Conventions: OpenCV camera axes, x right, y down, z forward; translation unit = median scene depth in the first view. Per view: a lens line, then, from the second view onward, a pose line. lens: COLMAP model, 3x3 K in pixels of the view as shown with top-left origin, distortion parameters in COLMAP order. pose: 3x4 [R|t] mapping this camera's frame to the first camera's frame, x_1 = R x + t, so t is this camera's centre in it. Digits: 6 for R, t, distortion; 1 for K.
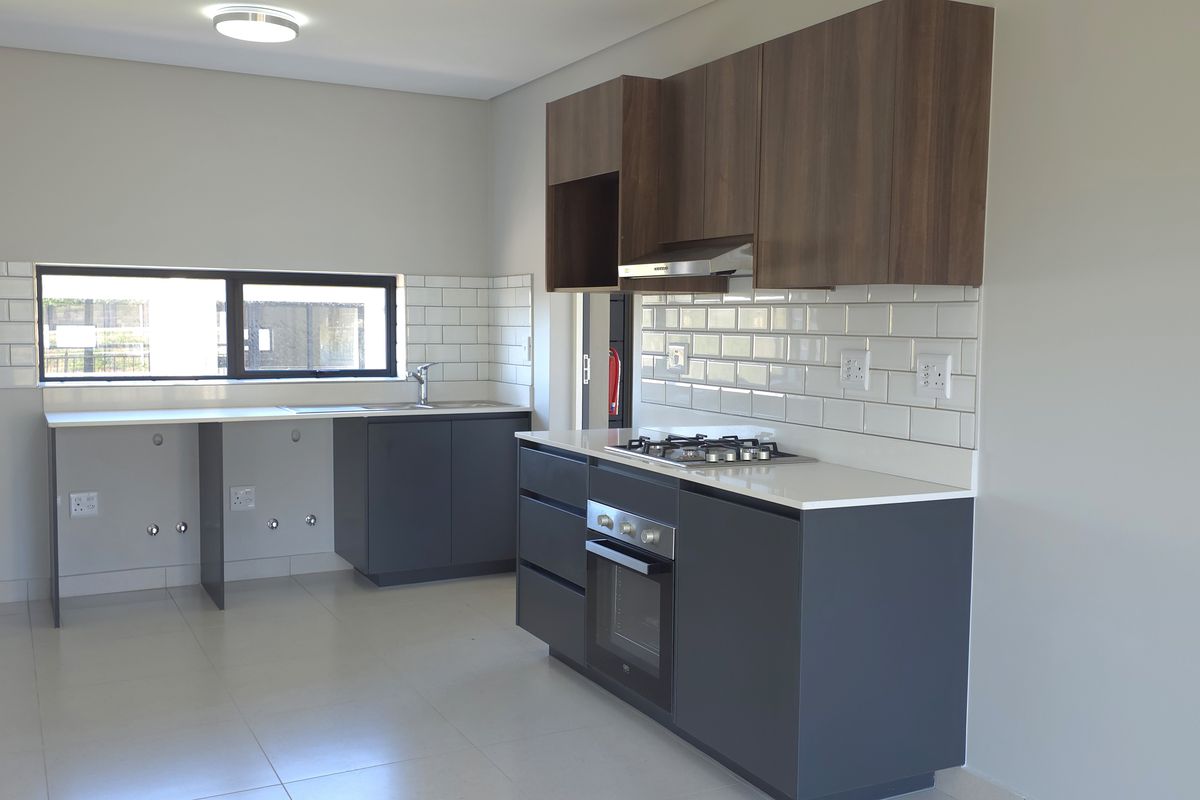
lens RADIAL K [[1102.7, 0, 600.0], [0, 1102.7, 400.0], [0, 0, 1]] dist [0.112358, -0.316333]
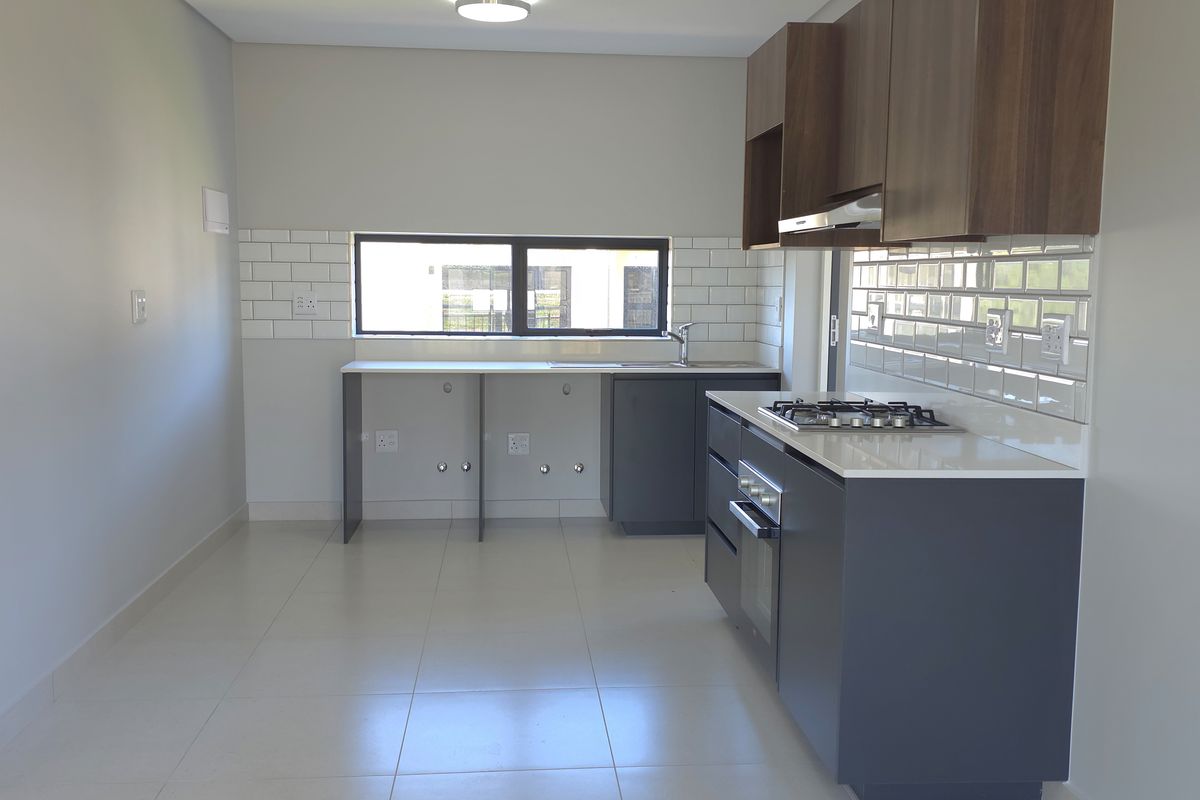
lens RADIAL K [[1102.7, 0, 600.0], [0, 1102.7, 400.0], [0, 0, 1]] dist [0.112358, -0.316333]
pose [[0.917781, 0.039813, -0.395085, 0.195235], [-0.027385, 0.998938, 0.037049, 0.002367], [0.396140, -0.023183, 0.917897, 0.030737]]
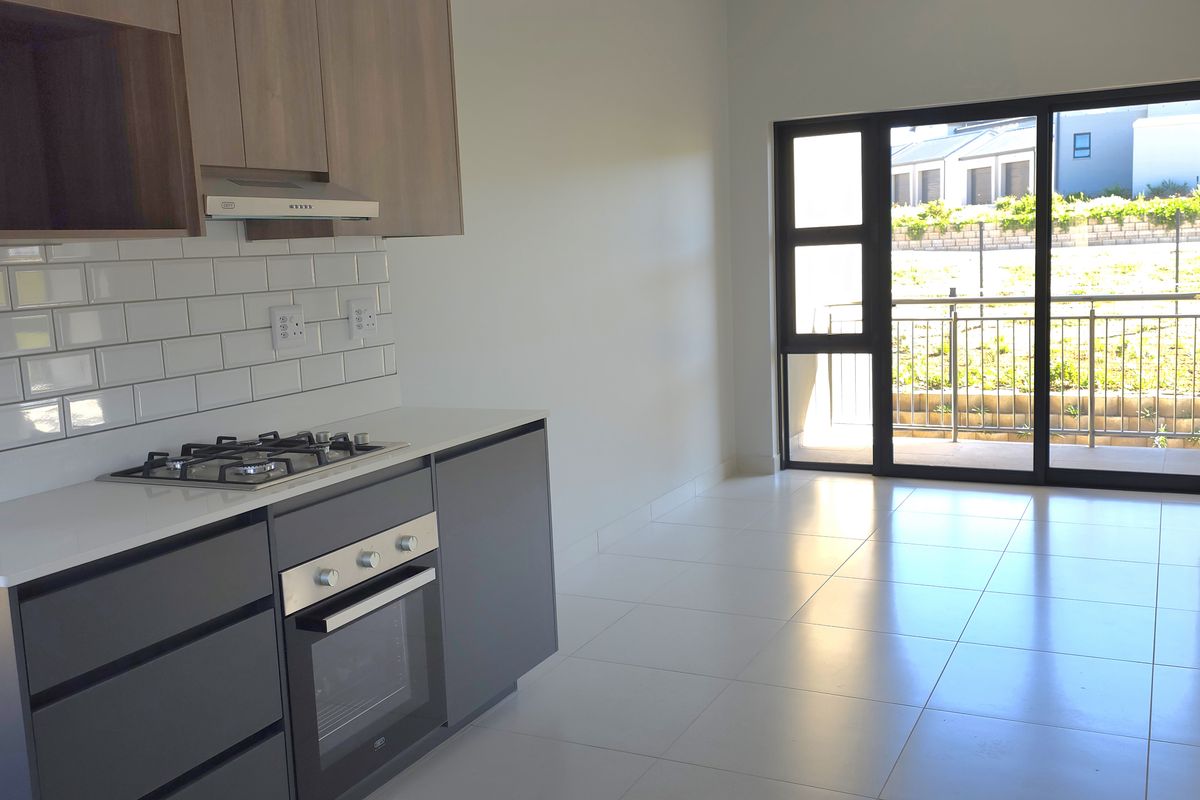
lens RADIAL K [[1102.7, 0, 600.0], [0, 1102.7, 400.0], [0, 0, 1]] dist [0.112358, -0.316333]
pose [[-0.570509, -0.096358, 0.815619, -0.415956], [0.102393, 0.977000, 0.187046, -0.069880], [-0.814883, 0.190225, -0.547521, 0.794683]]
